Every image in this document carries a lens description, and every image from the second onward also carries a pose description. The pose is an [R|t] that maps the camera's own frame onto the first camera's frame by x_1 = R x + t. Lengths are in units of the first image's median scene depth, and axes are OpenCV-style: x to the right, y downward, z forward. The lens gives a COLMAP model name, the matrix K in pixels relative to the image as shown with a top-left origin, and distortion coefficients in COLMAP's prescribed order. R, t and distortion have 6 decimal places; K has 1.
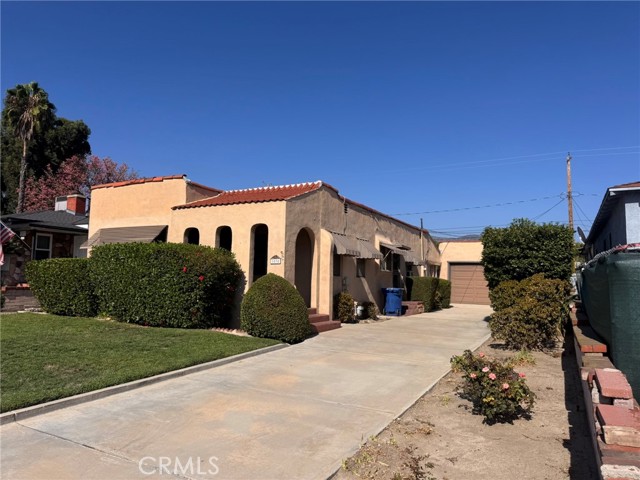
lens RADIAL K [[451.7, 0, 320.9], [0, 451.7, 239.1], [0, 0, 1]] dist [0.037692, -0.054523]
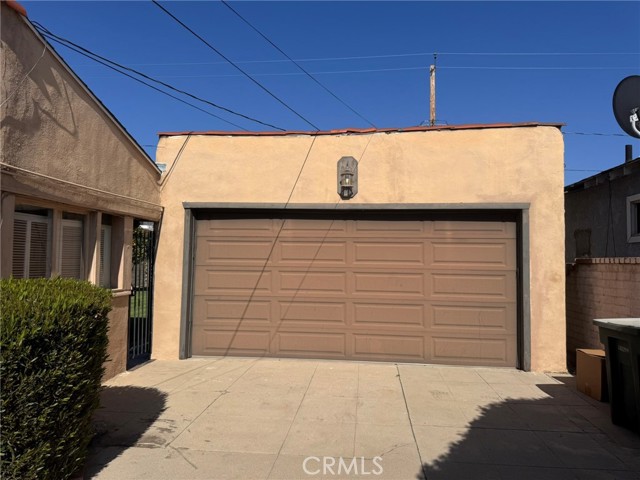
lens RADIAL K [[451.7, 0, 323.7], [0, 451.7, 238.8], [0, 0, 1]] dist [0.037692, -0.054523]
pose [[0.925520, 0.005422, 0.378660, 0.497351], [-0.026383, 0.998391, 0.050192, 0.105881], [-0.377779, -0.056444, 0.924174, 1.393138]]
